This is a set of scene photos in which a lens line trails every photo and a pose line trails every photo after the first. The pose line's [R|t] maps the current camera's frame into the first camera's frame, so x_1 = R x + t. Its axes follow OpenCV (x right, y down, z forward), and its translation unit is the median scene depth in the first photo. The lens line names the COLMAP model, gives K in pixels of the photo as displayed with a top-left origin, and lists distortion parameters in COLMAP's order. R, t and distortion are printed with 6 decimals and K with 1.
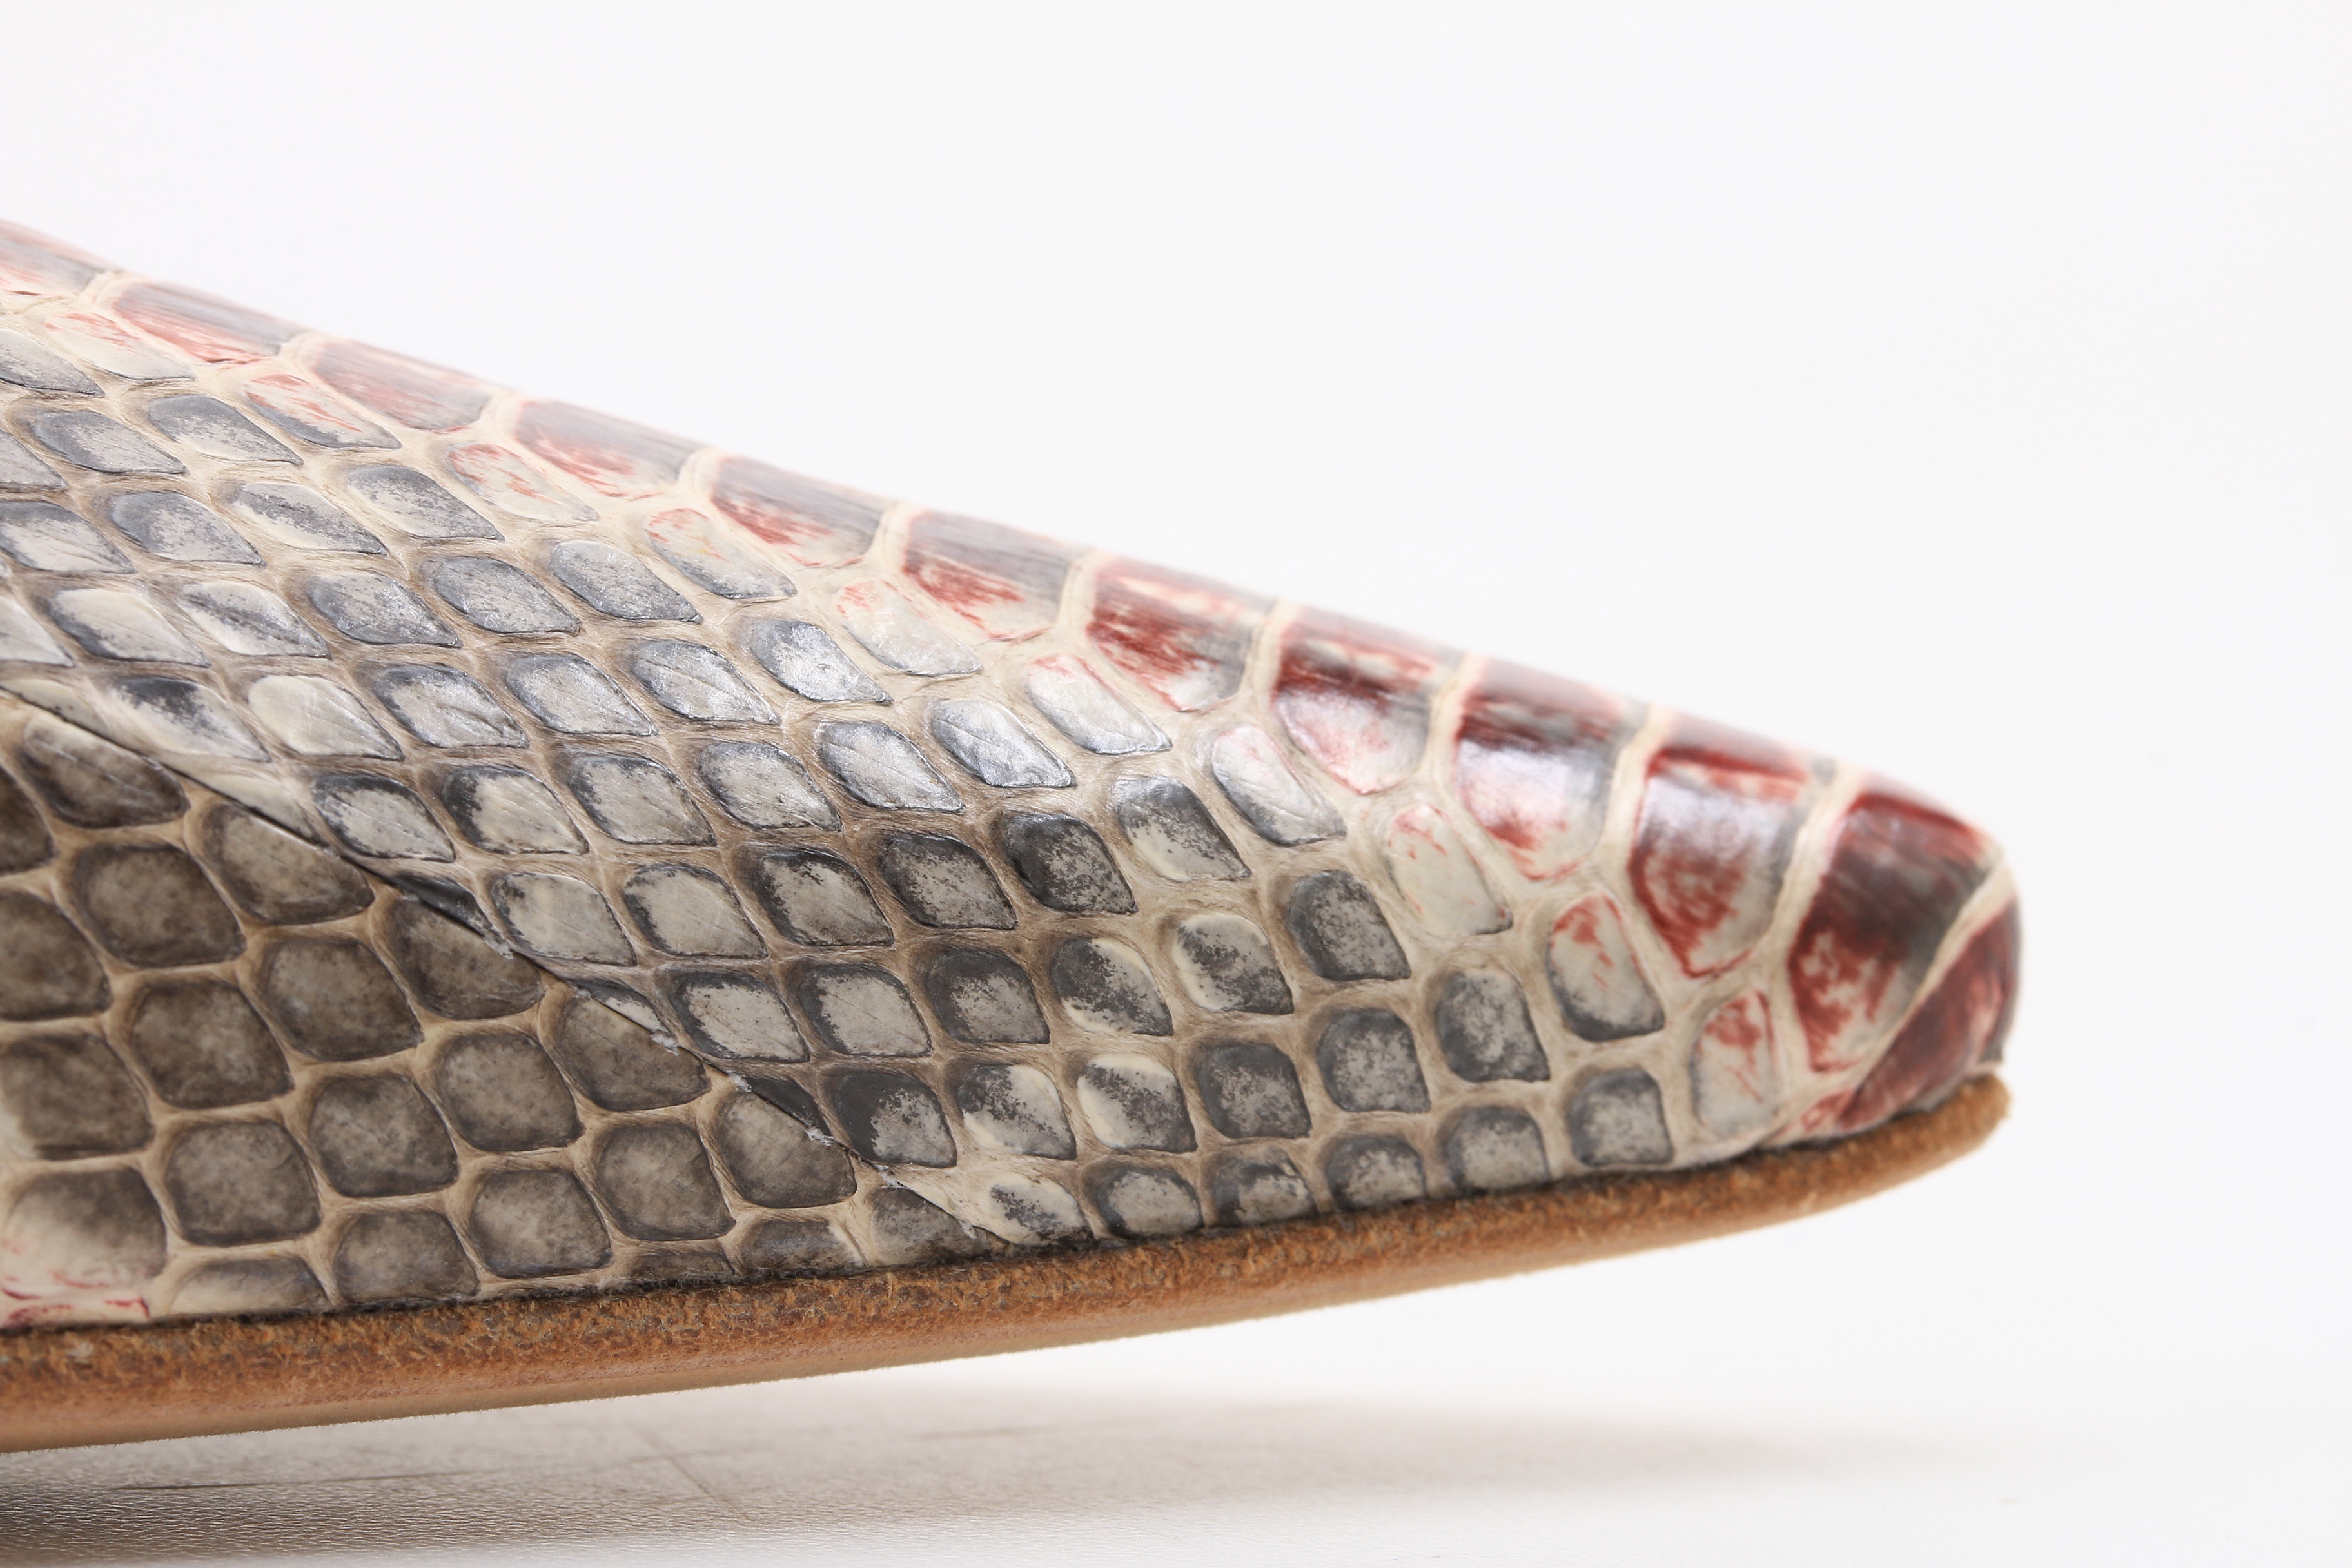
lens RADIAL K [[8653.8, 0, 1176.0], [0, 8653.8, 784.0], [0, 0, 1]] dist [-0.141561, -2.783208]
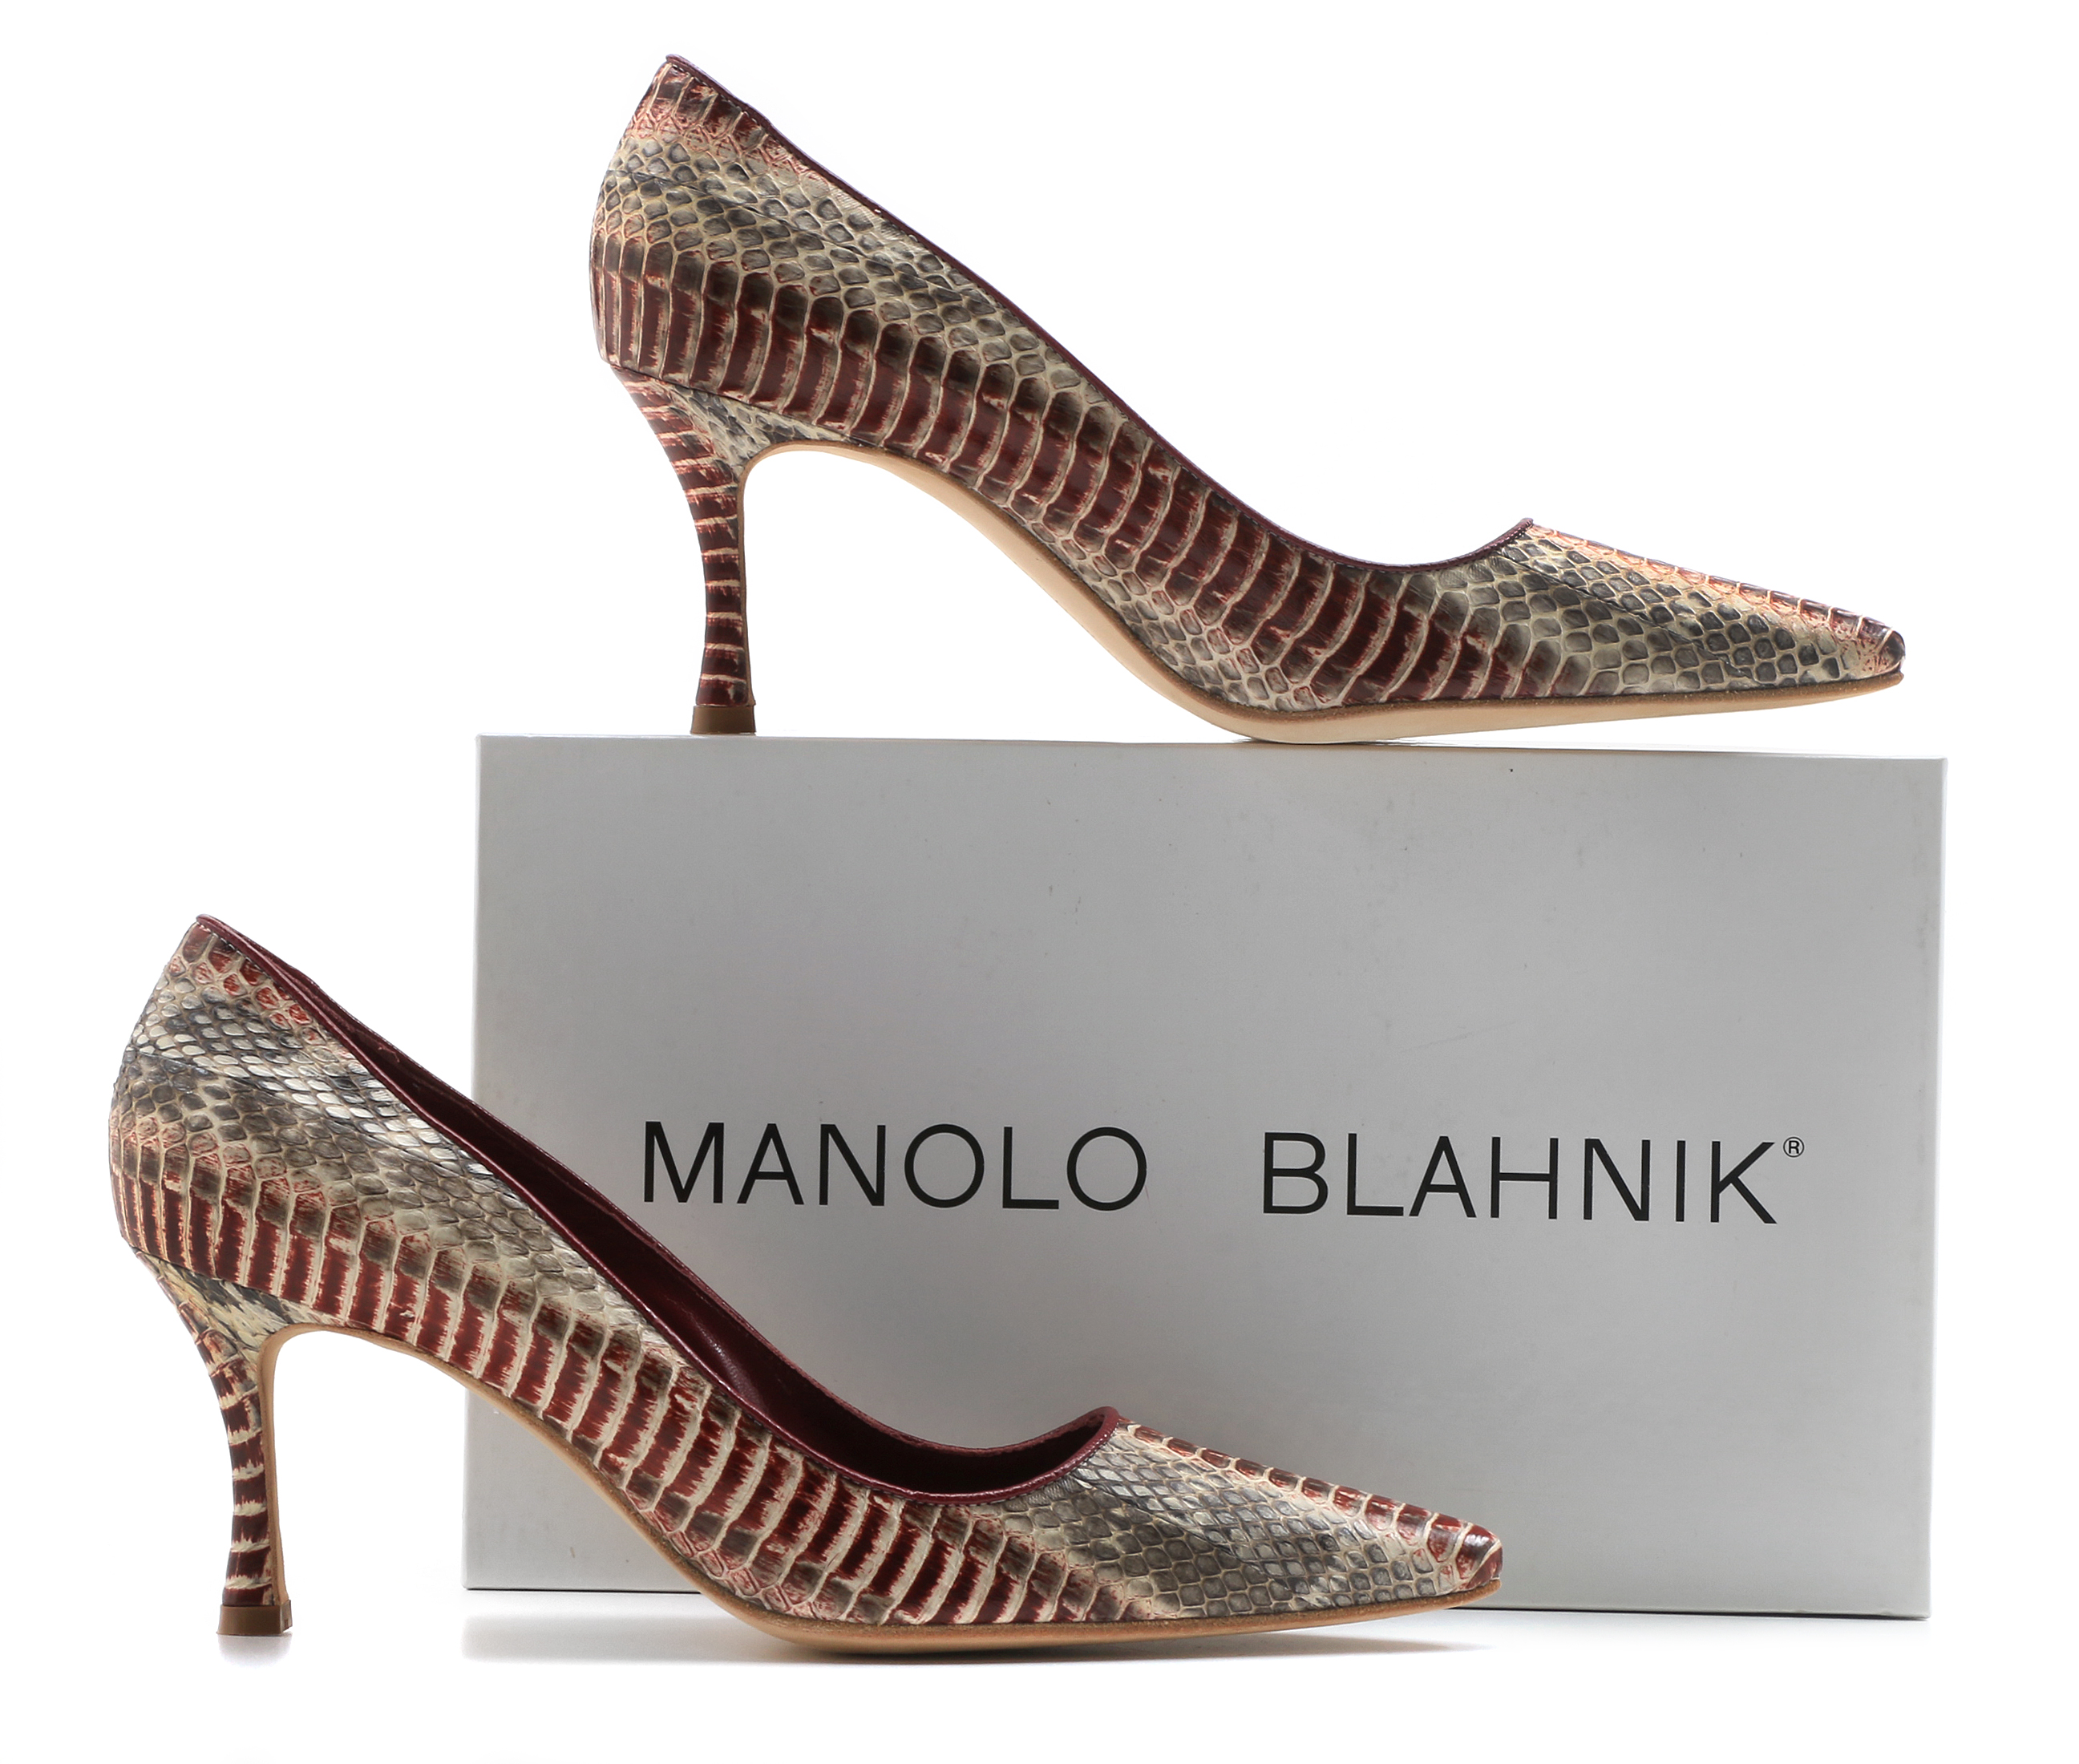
lens RADIAL K [[6874.2, 0, 1158.0], [0, 6874.2, 883.3], [0, 0, 1]] dist [0.146804, 3.002351]
pose [[0.998027, 0.000651, -0.062787, 0.167512], [-0.004594, 0.998023, -0.062680, -0.146047], [0.062622, 0.062845, 0.996057, -3.751452]]
